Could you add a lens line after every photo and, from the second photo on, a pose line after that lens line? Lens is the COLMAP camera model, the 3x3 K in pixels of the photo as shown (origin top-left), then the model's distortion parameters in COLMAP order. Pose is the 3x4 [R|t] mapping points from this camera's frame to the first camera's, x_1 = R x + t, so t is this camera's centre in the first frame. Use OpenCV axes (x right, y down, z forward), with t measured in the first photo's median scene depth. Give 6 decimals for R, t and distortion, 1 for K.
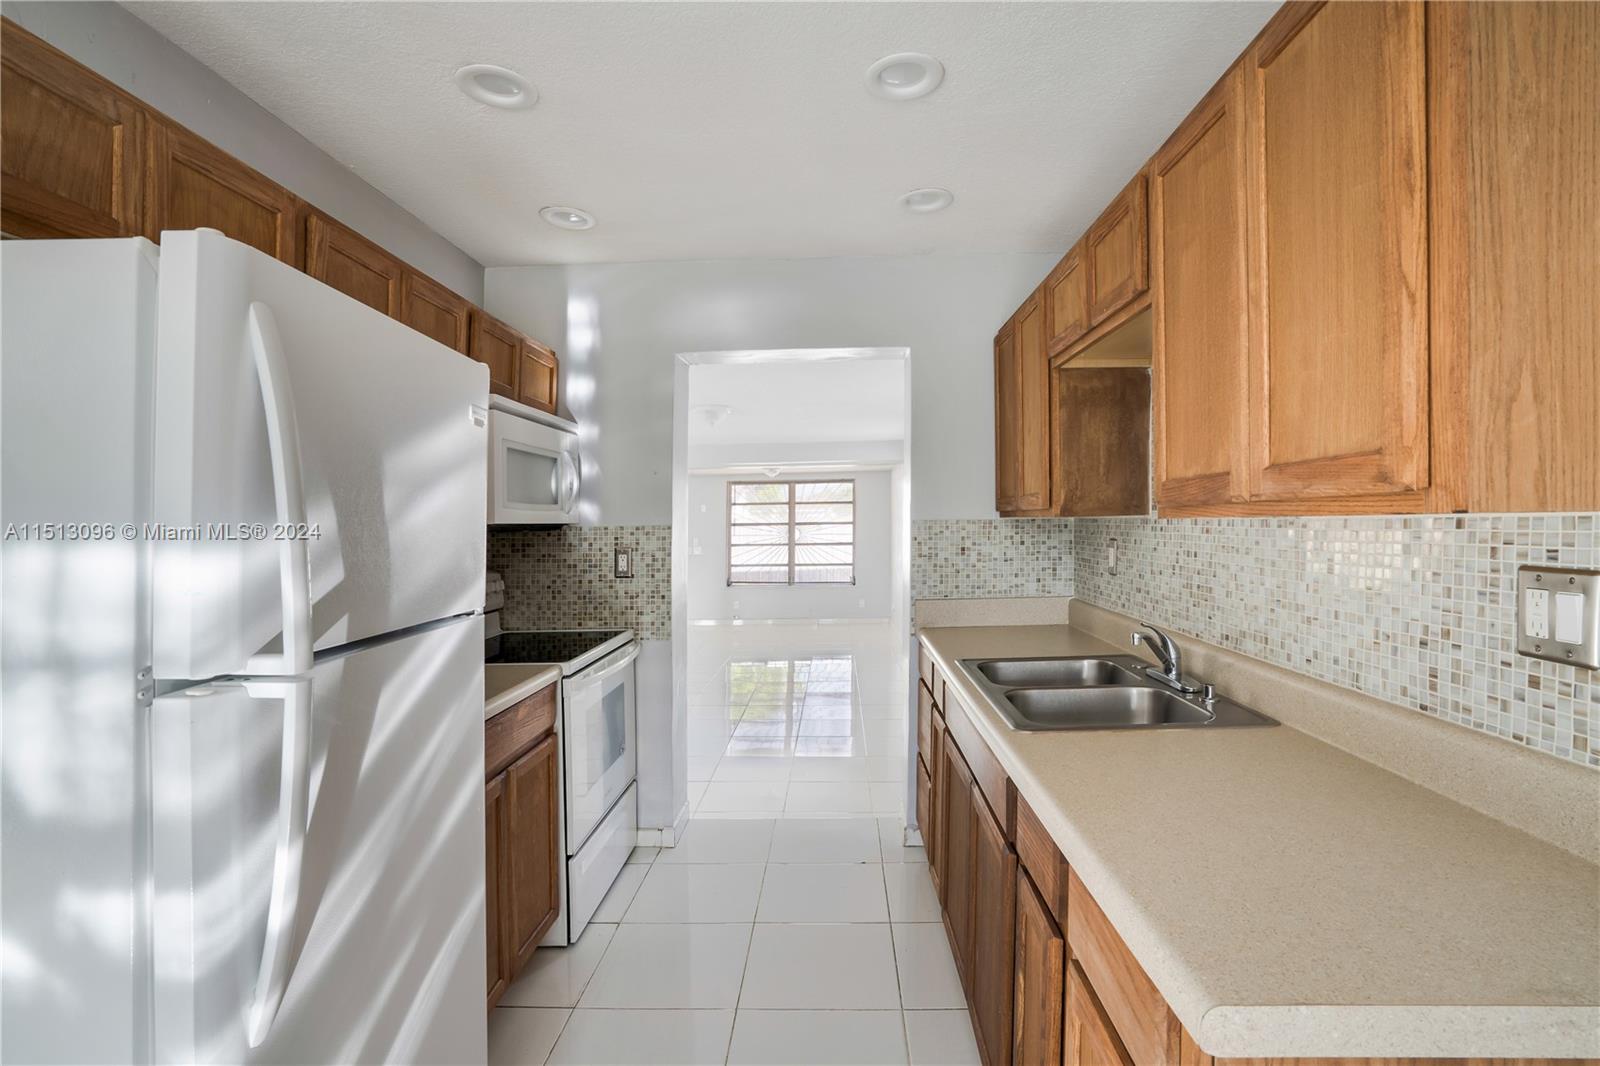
lens RADIAL K [[743.6, 0, 824.3], [0, 743.6, 524.8], [0, 0, 1]] dist [-0.036146, 0.005823]
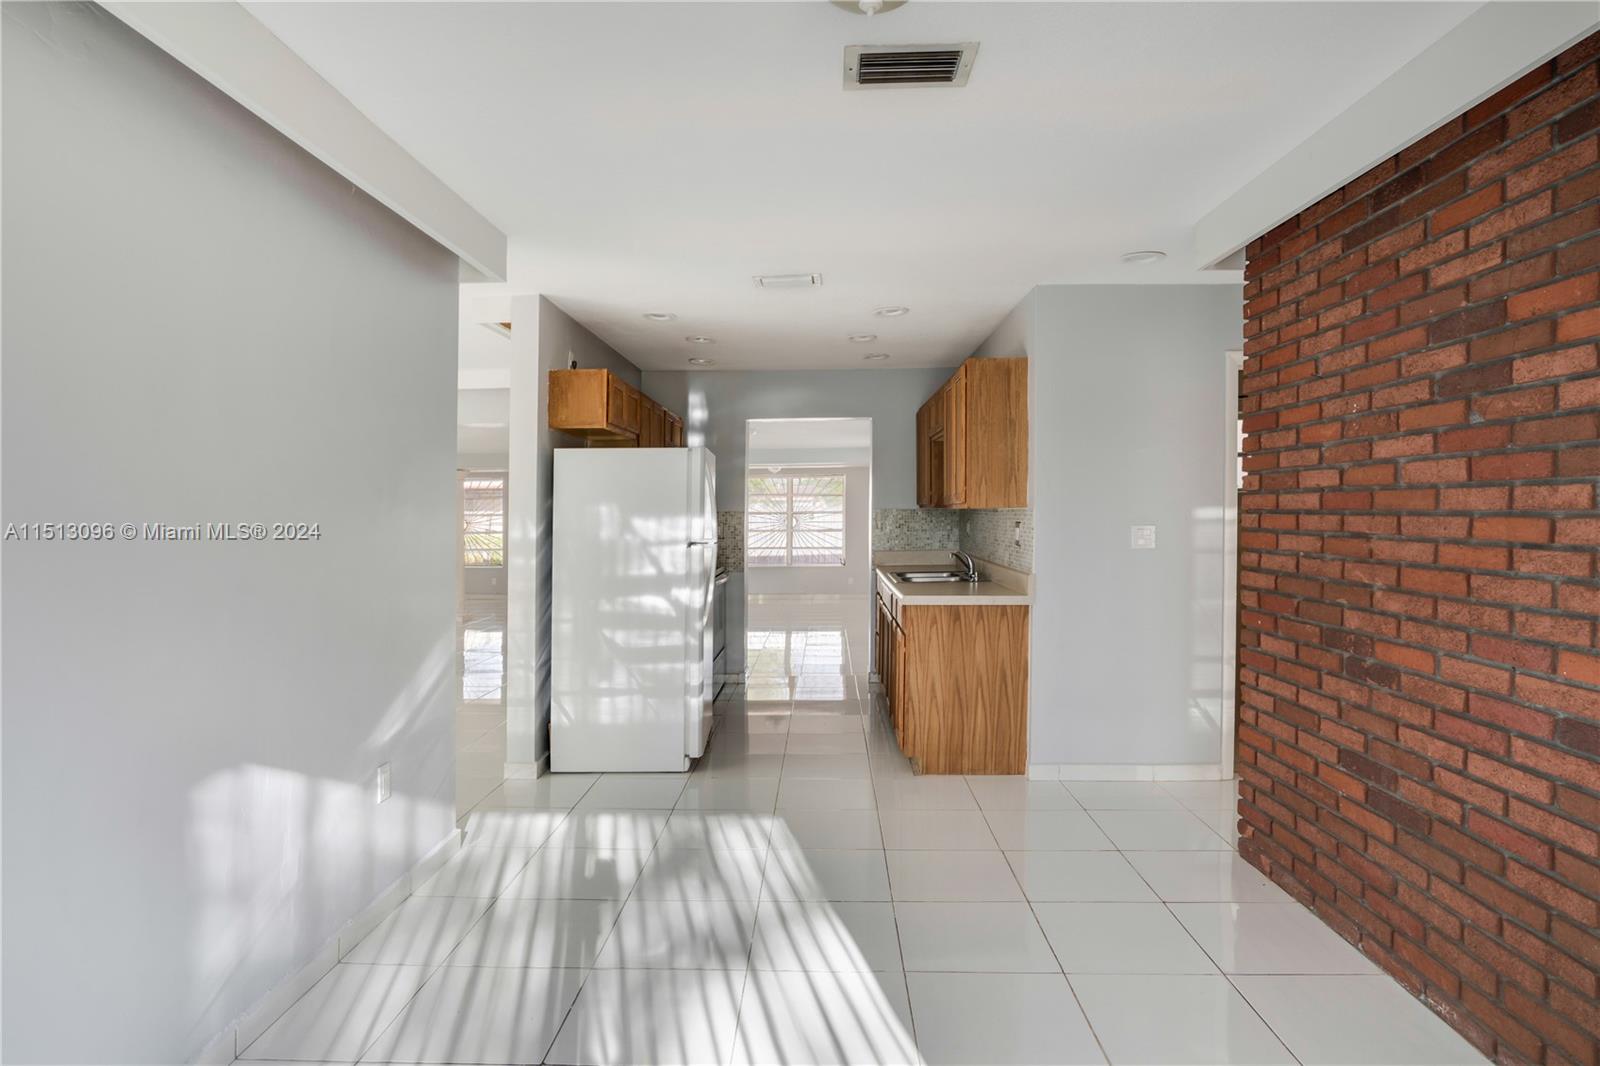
lens RADIAL K [[859.1, 0, 798.3], [0, 859.1, 520.0], [0, 0, 1]] dist [-0.037929, 0.003750]
pose [[0.999888, -0.001239, -0.014902, -0.075698], [0.001334, 0.999979, 0.006417, 0.011069], [0.014894, -0.006436, 0.999868, -2.280176]]
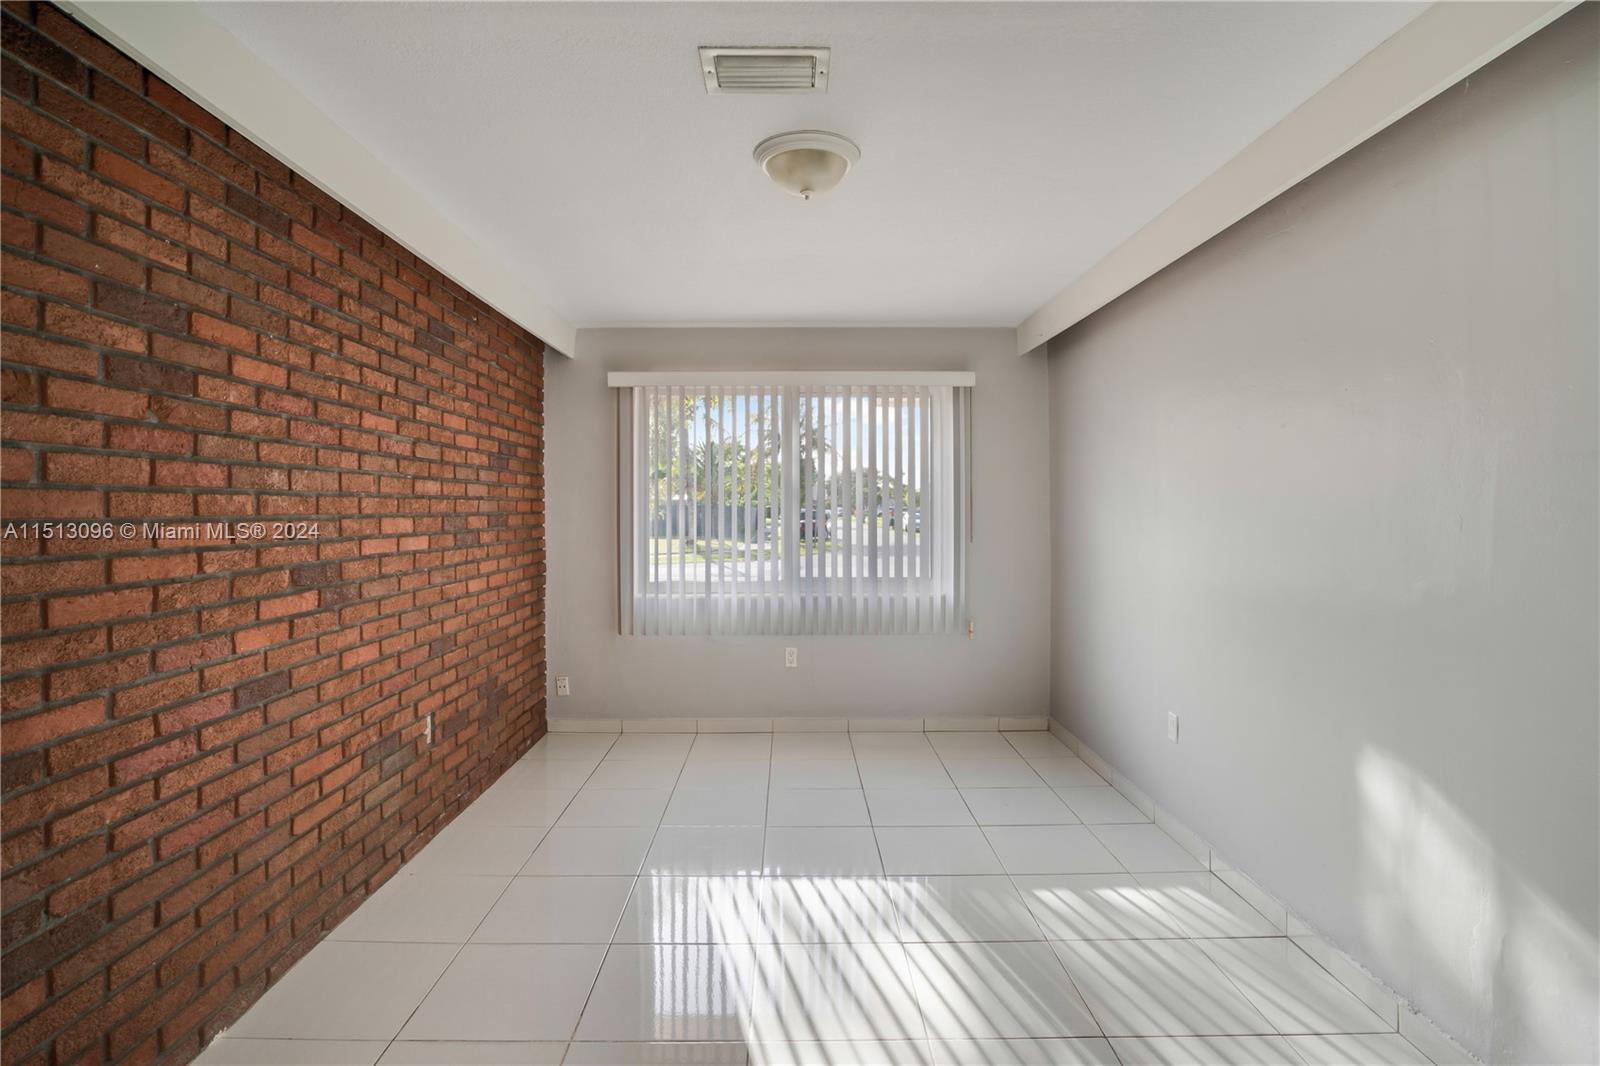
lens RADIAL K [[777.4, 0, 800.0], [0, 777.4, 526.5], [0, 0, 1]] dist [0.000357, 0.000030]
pose [[-0.999551, 0.000365, -0.029947, 0.188589], [-0.000468, 0.999613, 0.027805, -0.033979], [0.029946, 0.027806, -0.999165, 2.520957]]
